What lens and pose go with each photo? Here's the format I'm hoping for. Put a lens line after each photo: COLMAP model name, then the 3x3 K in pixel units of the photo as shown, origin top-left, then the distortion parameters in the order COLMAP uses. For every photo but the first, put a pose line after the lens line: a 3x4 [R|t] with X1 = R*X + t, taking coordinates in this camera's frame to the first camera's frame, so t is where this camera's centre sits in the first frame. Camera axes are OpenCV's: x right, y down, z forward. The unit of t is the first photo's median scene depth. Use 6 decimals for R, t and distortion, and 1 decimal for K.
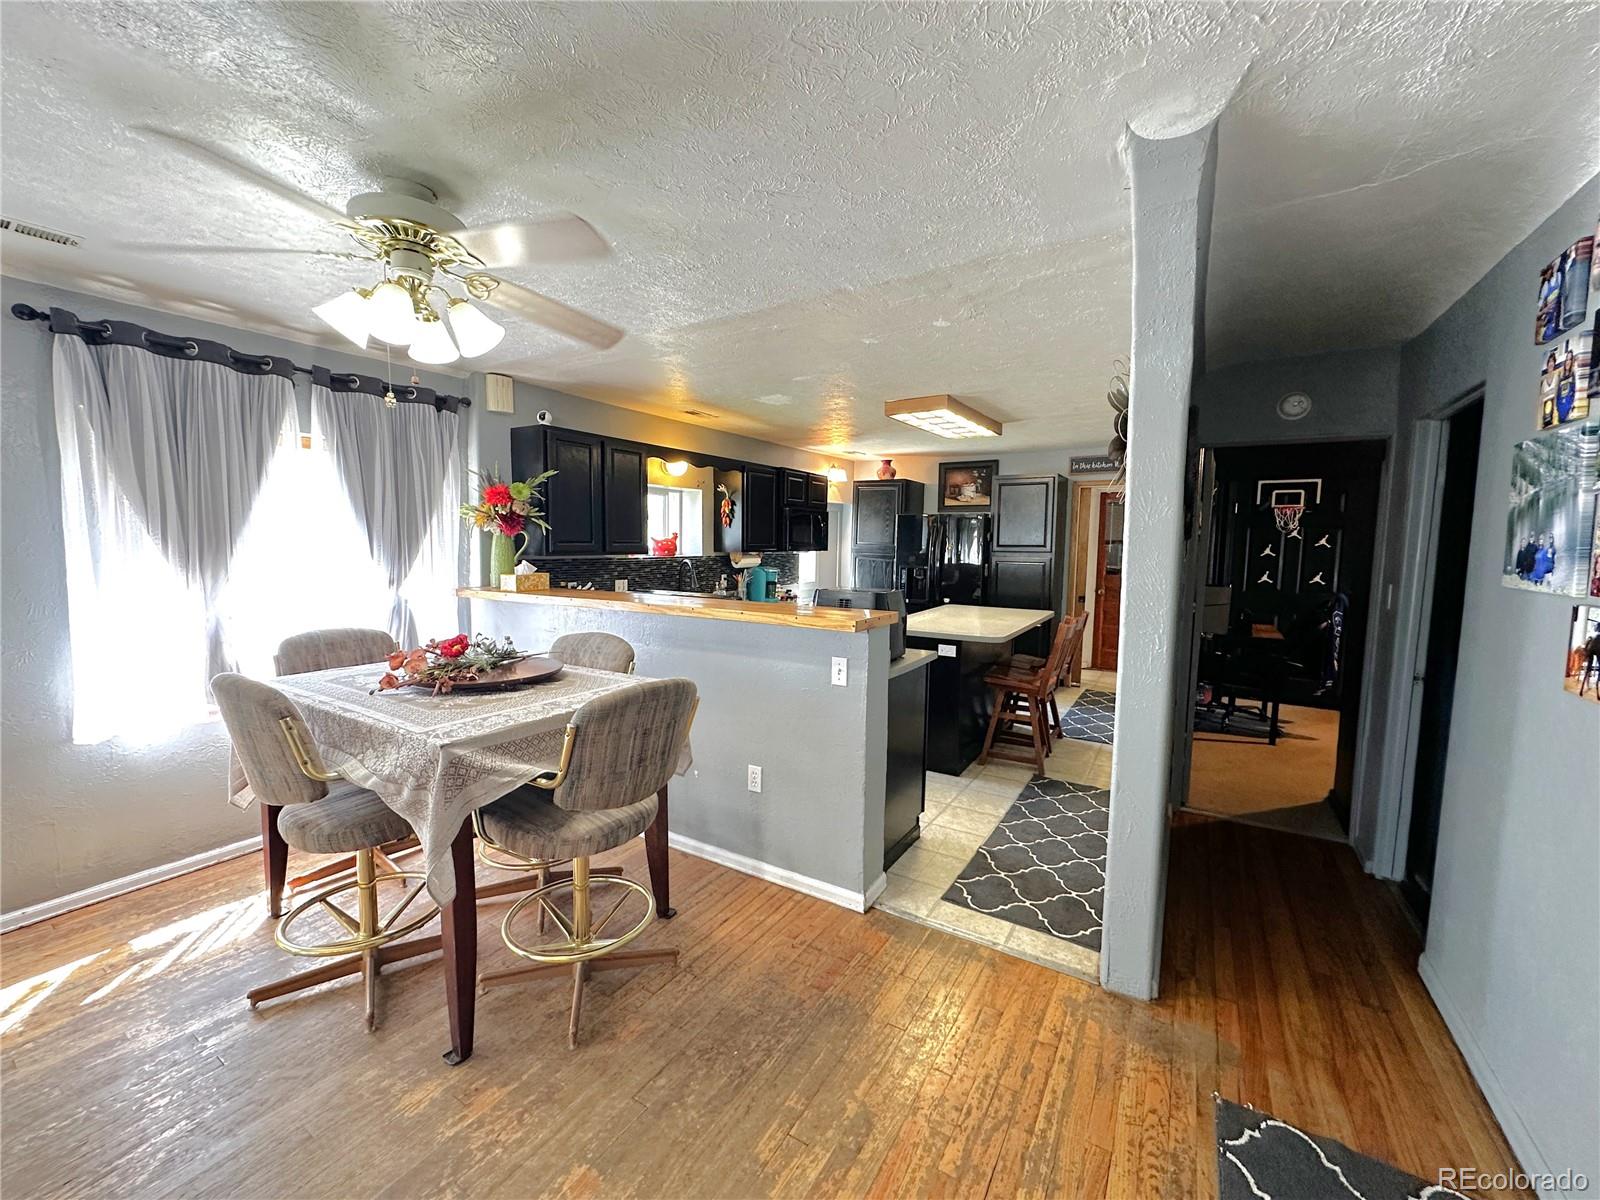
lens RADIAL K [[637.0, 0, 814.2], [0, 637.0, 594.9], [0, 0, 1]] dist [-0.002577, 0.000596]
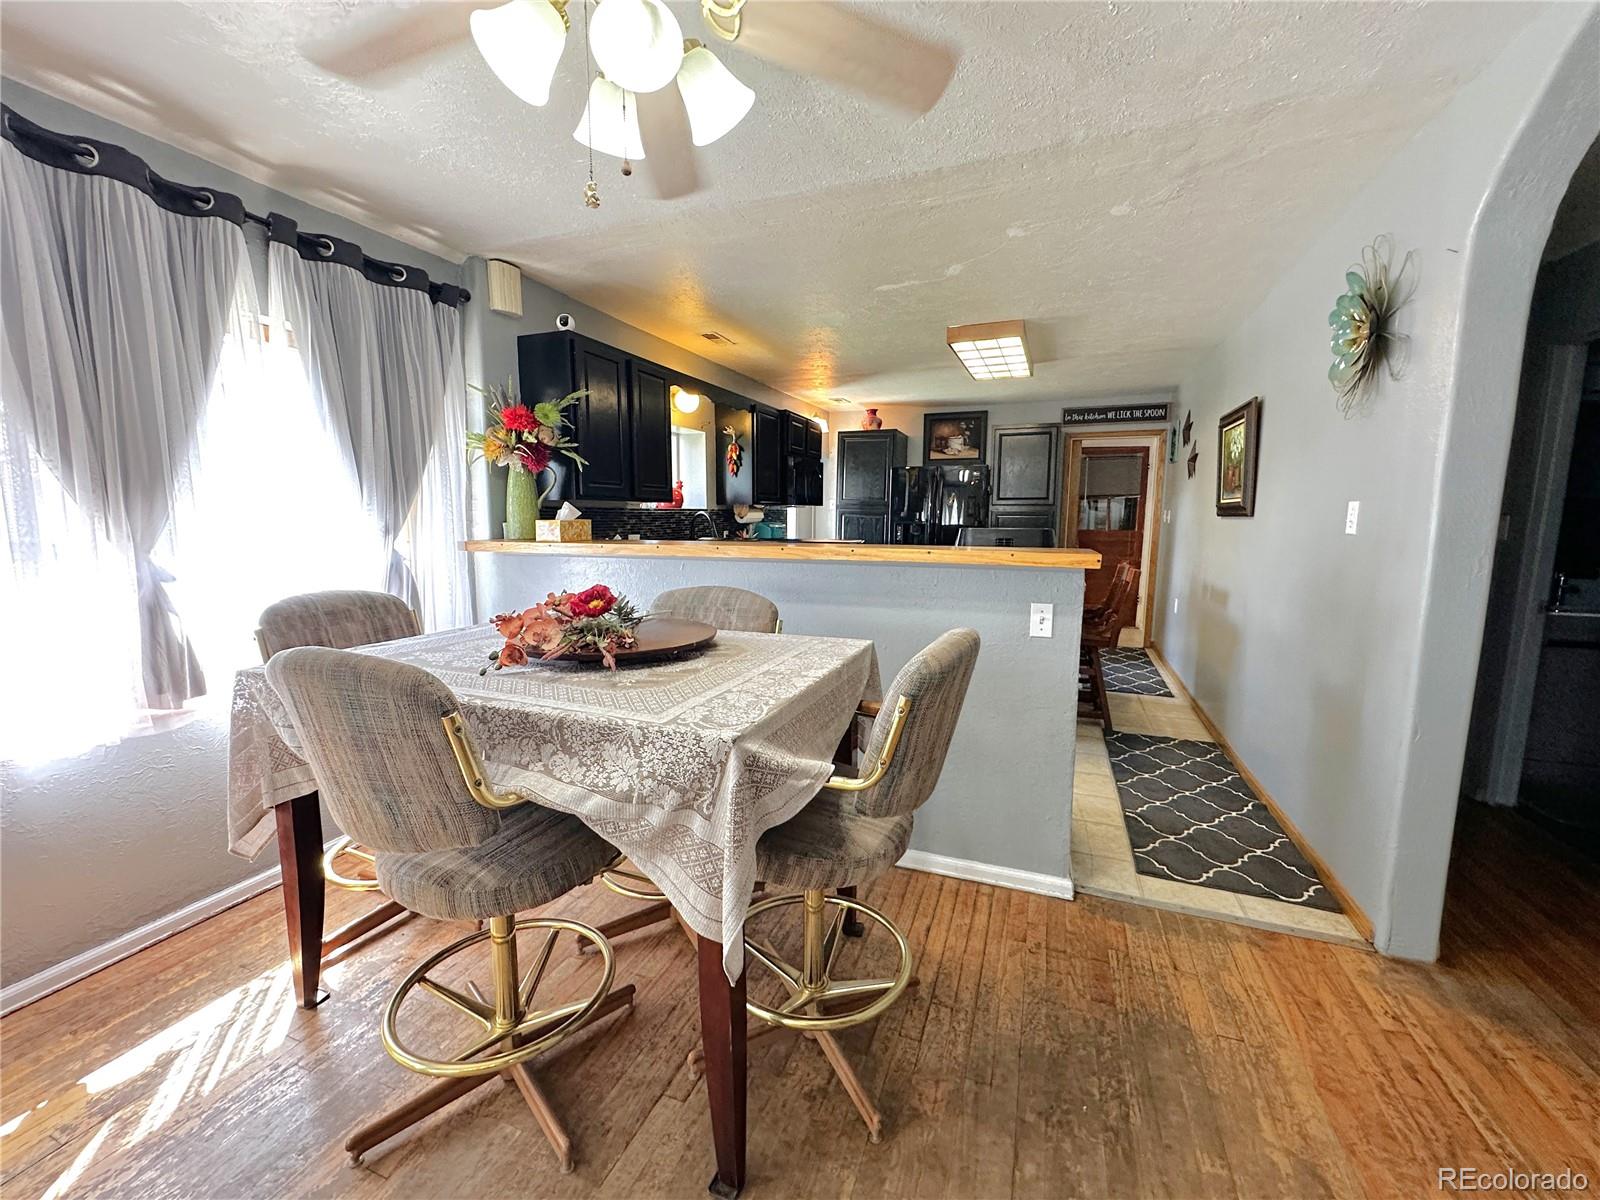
lens RADIAL K [[637.0, 0, 812.5], [0, 637.0, 593.8], [0, 0, 1]] dist [-0.002577, 0.000596]
pose [[0.983984, -0.031648, 0.175425, -0.361943], [0.024158, 0.998710, 0.044668, 0.037163], [-0.176613, -0.039715, 0.983479, 0.211371]]
